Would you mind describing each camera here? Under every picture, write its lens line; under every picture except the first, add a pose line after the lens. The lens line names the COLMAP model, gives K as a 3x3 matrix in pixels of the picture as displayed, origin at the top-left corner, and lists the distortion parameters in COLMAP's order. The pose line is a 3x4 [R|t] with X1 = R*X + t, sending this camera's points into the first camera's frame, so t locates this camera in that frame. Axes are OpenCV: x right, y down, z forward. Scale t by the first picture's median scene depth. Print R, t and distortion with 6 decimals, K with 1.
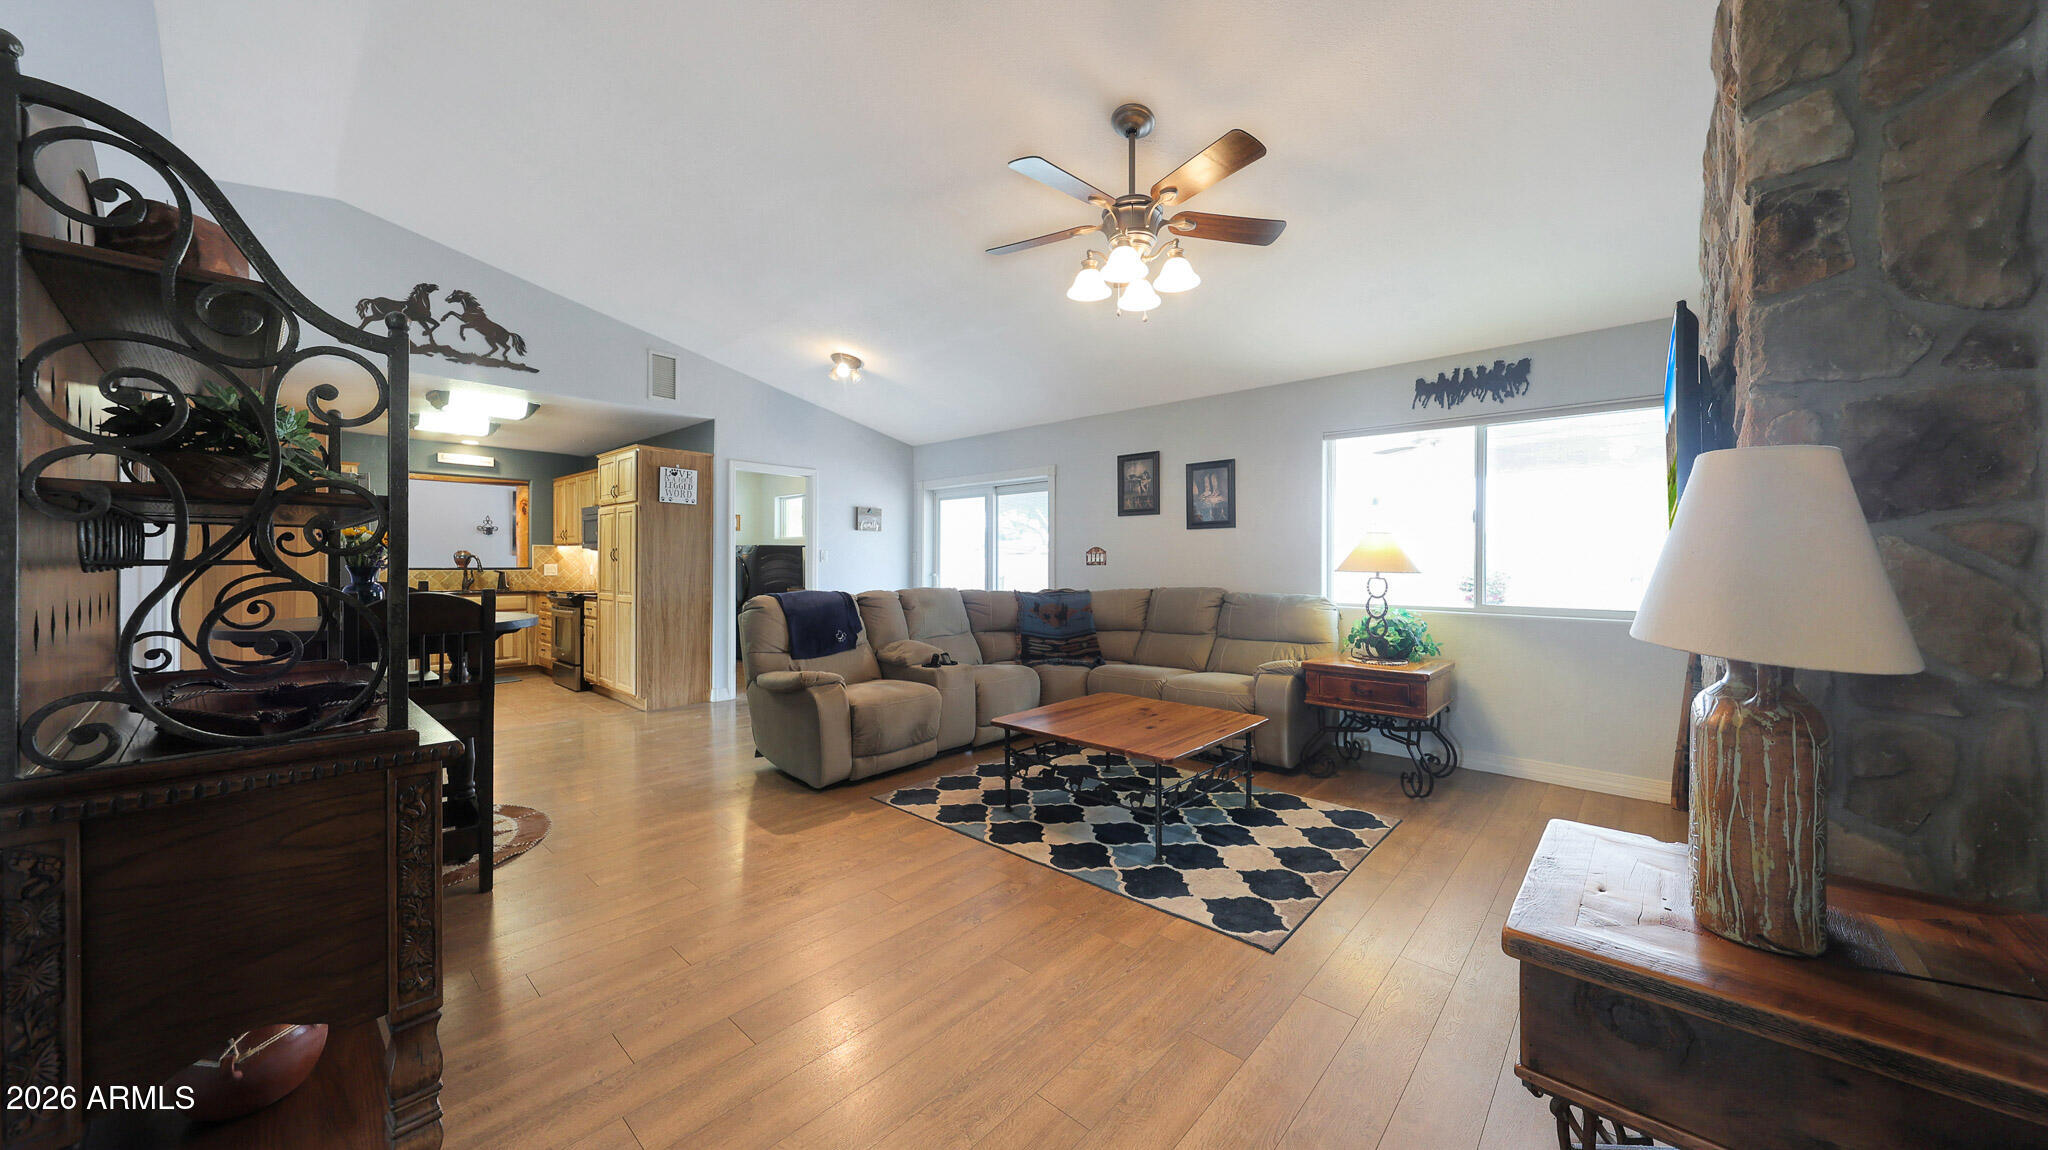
lens RADIAL K [[697.9, 0, 1018.7], [0, 697.9, 569.7], [0, 0, 1]] dist [0.001611, 0.000042]
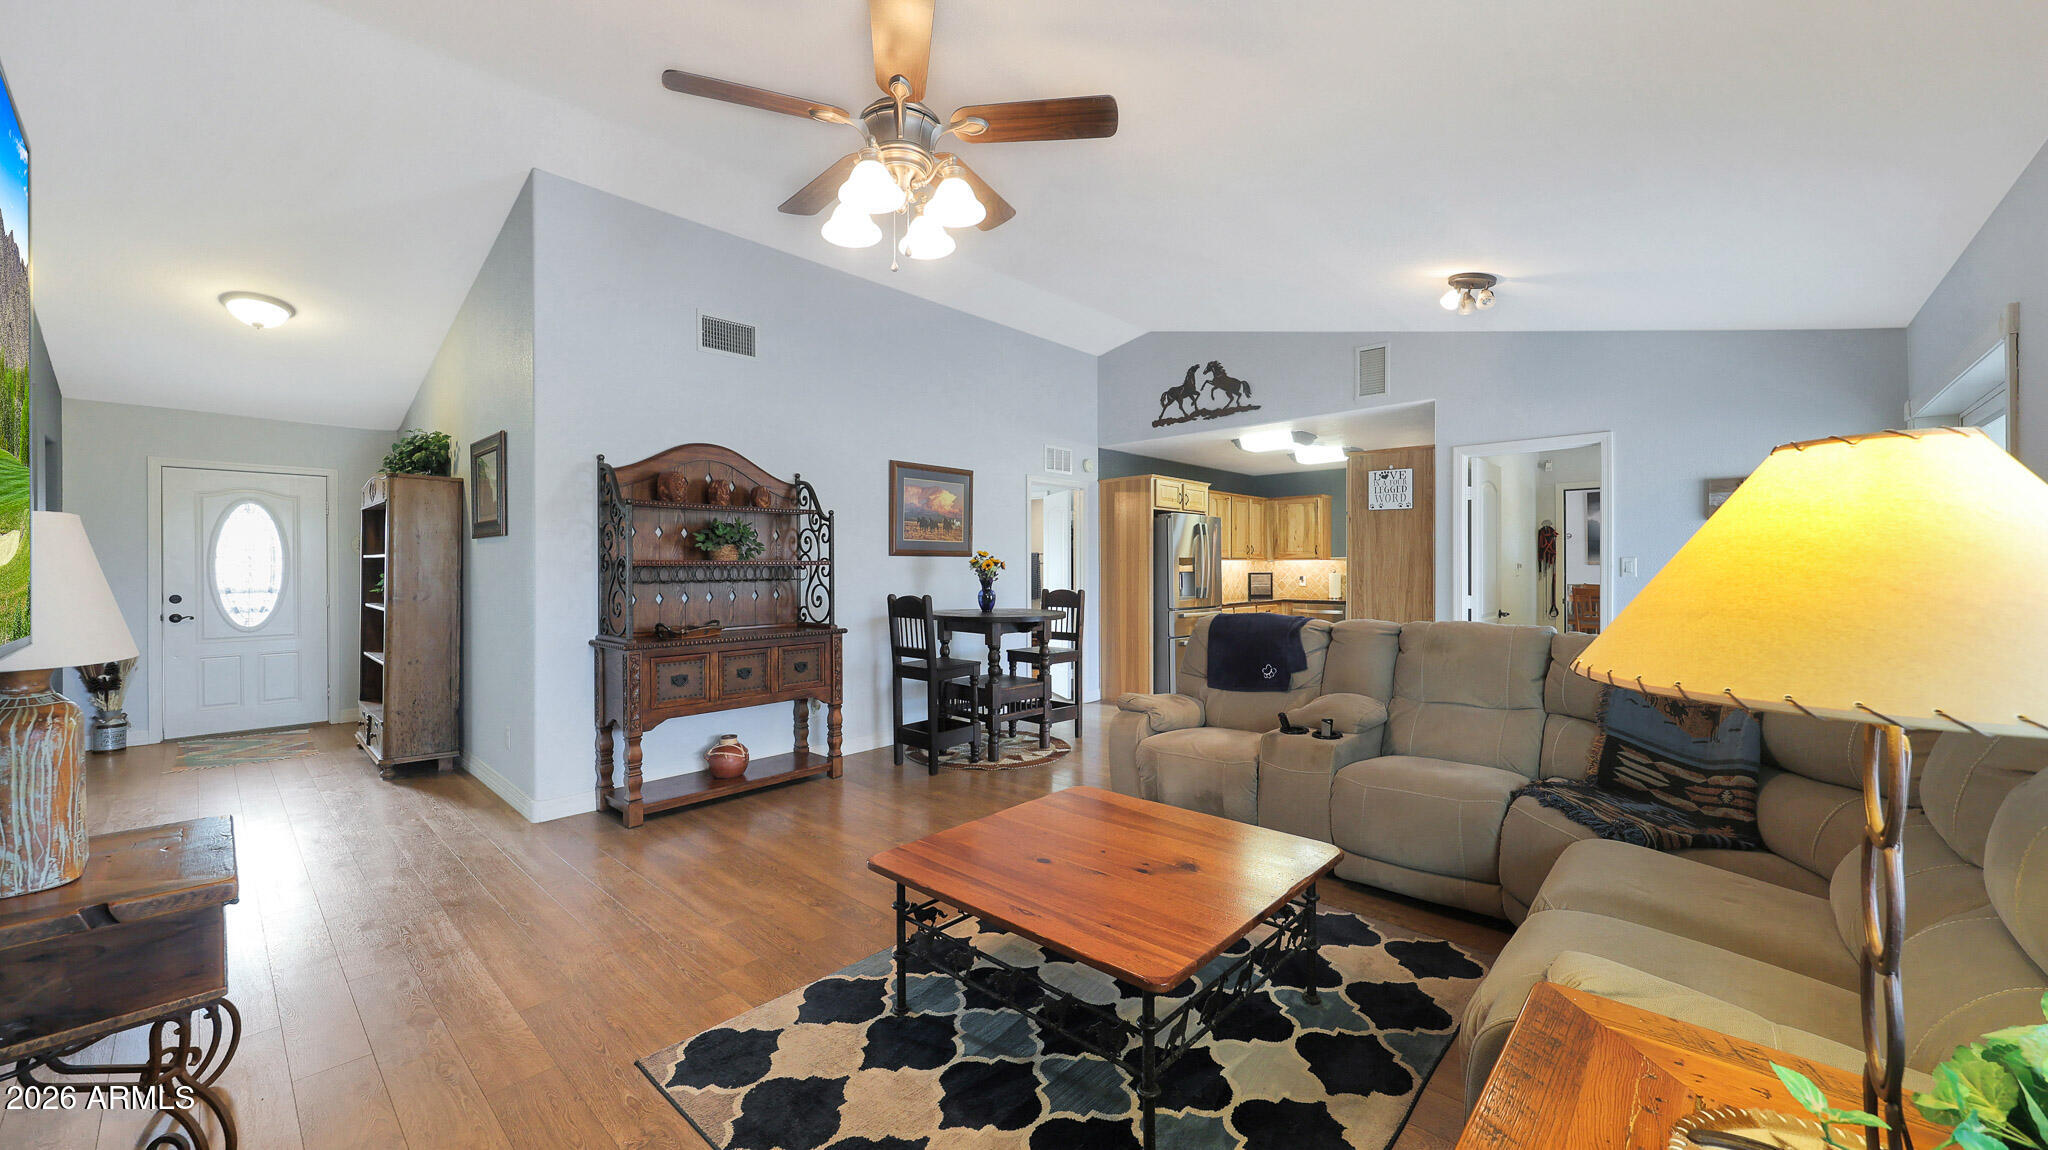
lens RADIAL K [[757.6, 0, 1019.6], [0, 757.6, 573.4], [0, 0, 1]] dist [0.000332, -0.000001]
pose [[-0.022530, 0.001956, -0.999744, 0.567242], [-0.009279, 0.999955, 0.002166, -0.015417], [0.999703, 0.009326, -0.022511, 0.670629]]
